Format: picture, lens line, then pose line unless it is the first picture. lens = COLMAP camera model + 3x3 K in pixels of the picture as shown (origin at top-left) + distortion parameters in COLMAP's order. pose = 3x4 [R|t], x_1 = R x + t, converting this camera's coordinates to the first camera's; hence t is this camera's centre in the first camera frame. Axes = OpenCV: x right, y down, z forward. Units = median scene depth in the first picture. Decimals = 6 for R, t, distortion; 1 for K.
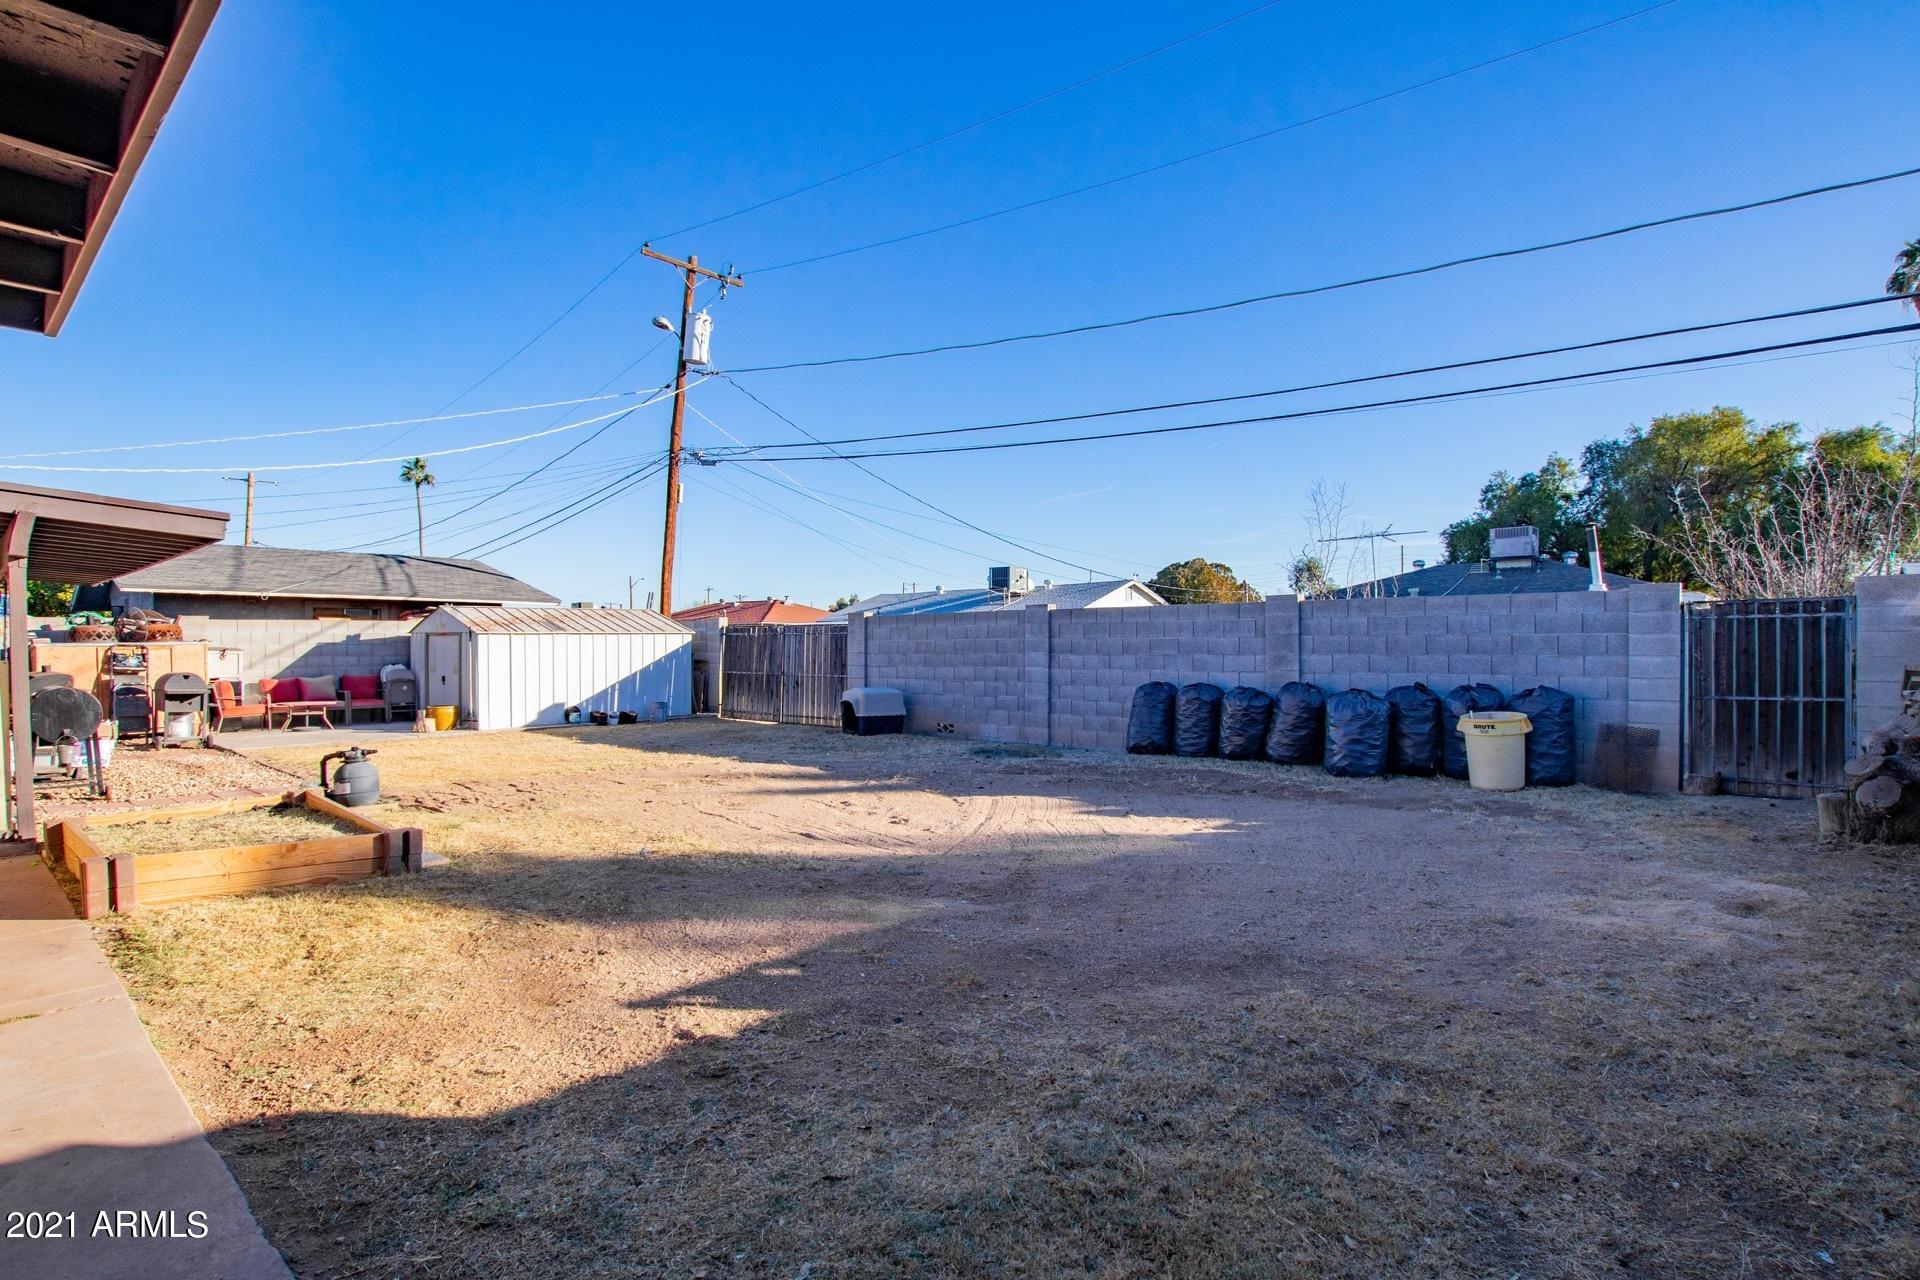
lens RADIAL K [[927.9, 0, 938.6], [0, 927.9, 650.3], [0, 0, 1]] dist [-0.021122, -0.000451]
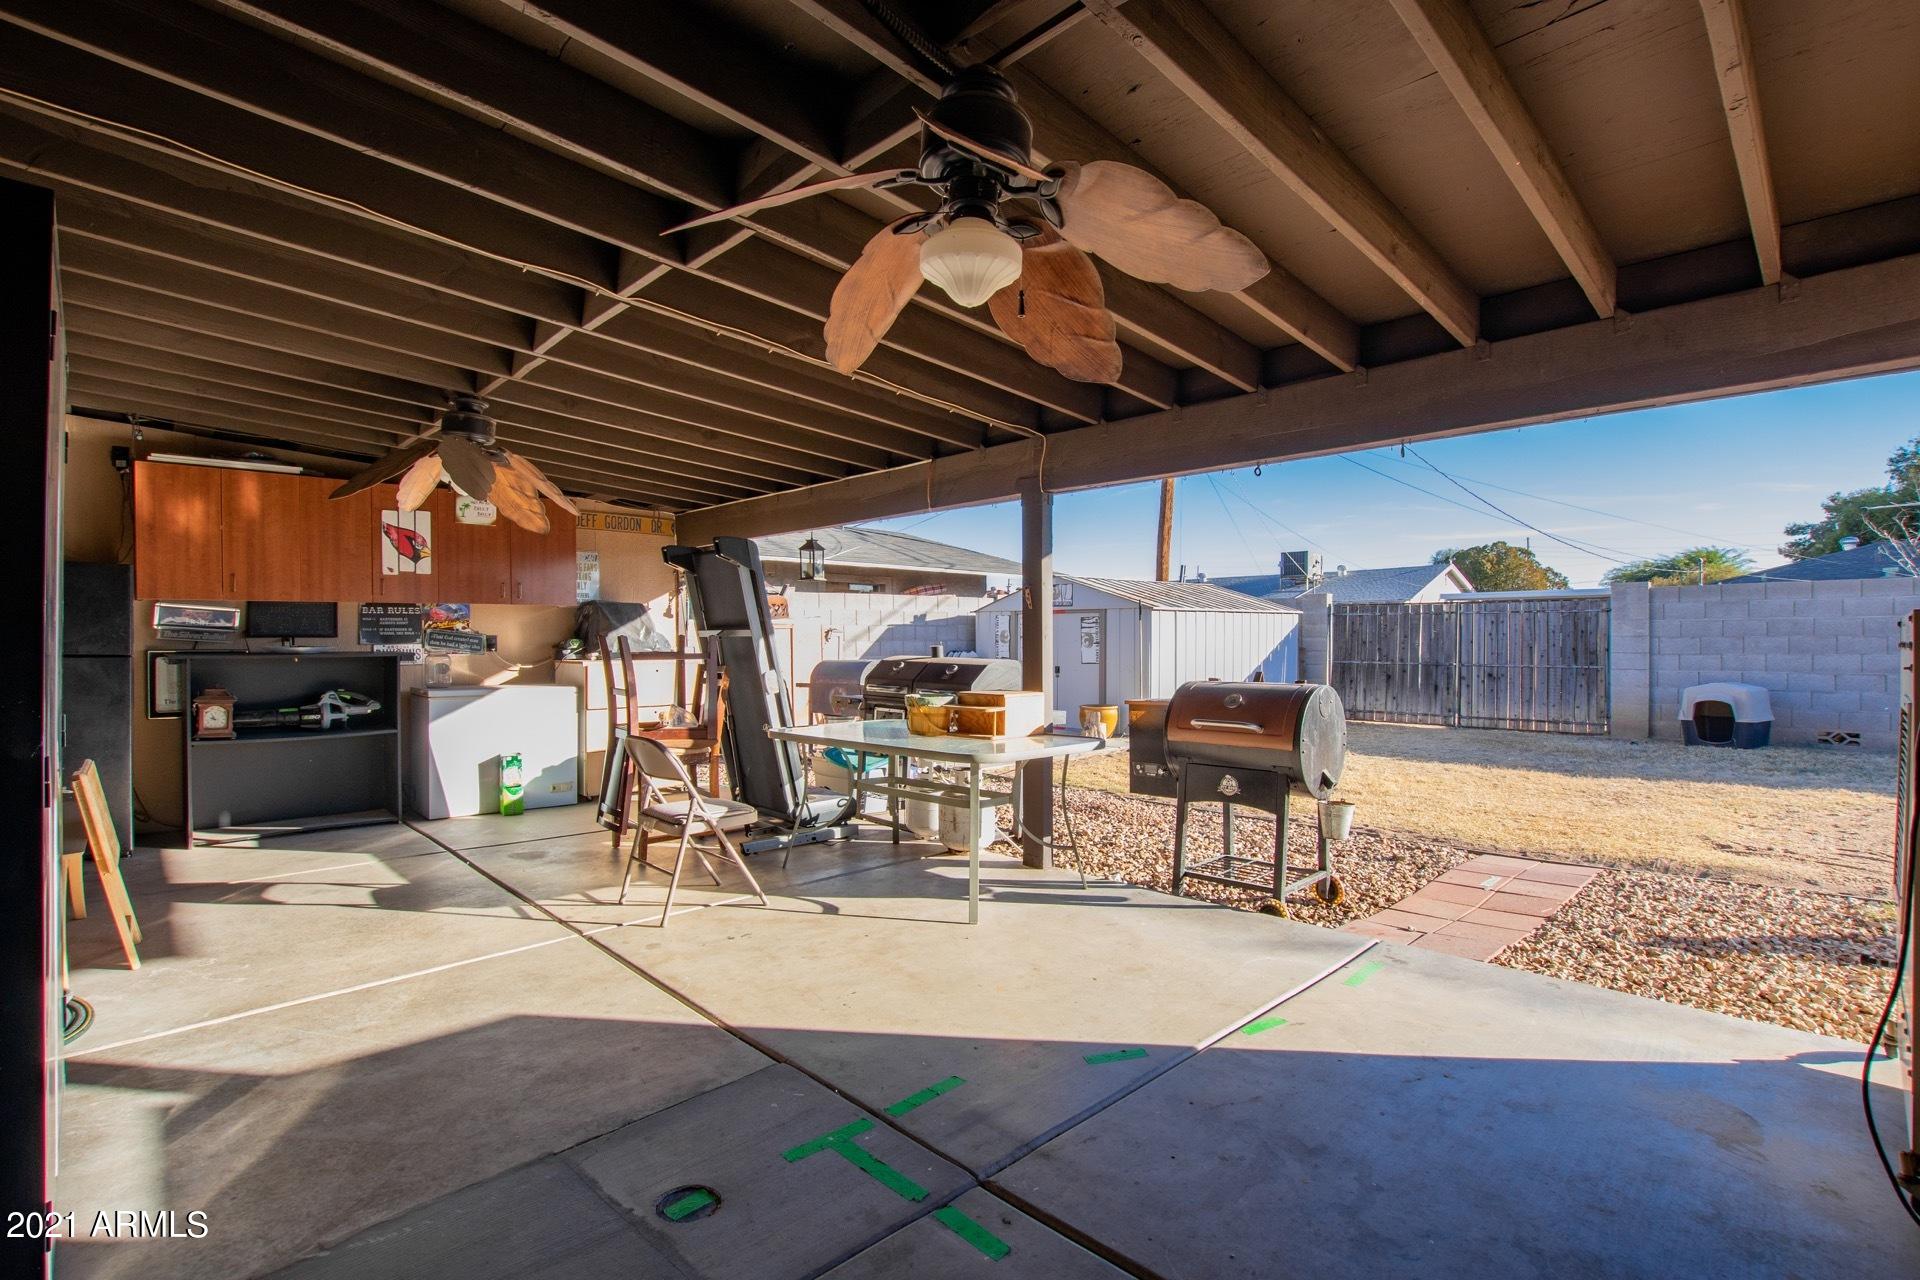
lens RADIAL K [[878.9, 0, 954.9], [0, 878.9, 644.6], [0, 0, 1]] dist [-0.024468, -0.000148]
pose [[0.997235, 0.000357, -0.074305, -0.568055], [-0.000285, 0.999999, 0.000983, 0.008860], [0.074306, -0.000959, 0.997235, 0.256573]]
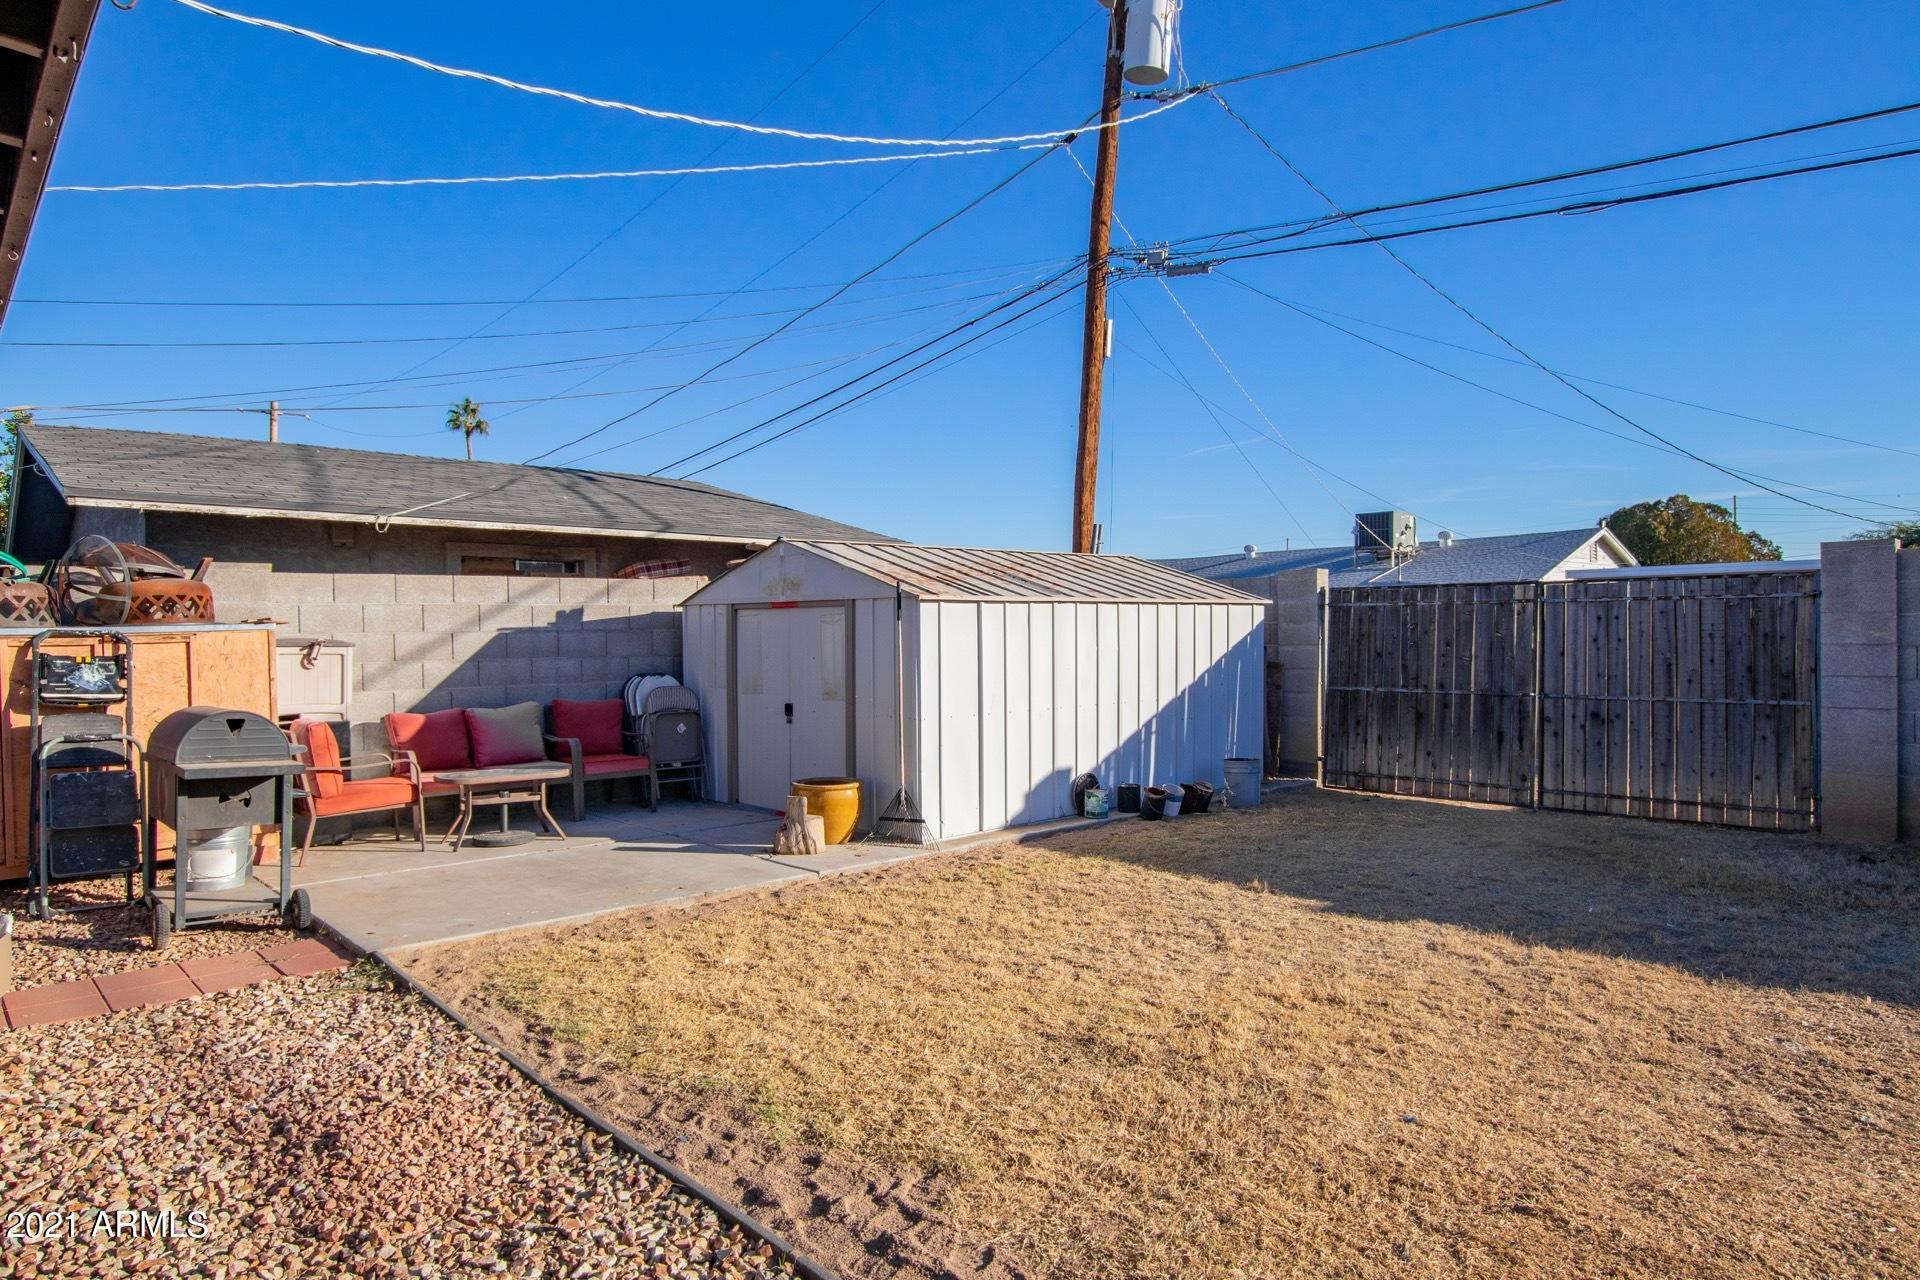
lens RADIAL K [[1142.1, 0, 951.7], [0, 1142.1, 646.0], [0, 0, 1]] dist [-0.004696, -0.002707]
pose [[0.995318, -0.005253, -0.096510, -0.410890], [0.005507, 0.999982, 0.002373, 0.000287], [0.096496, -0.002894, 0.995329, 0.480354]]
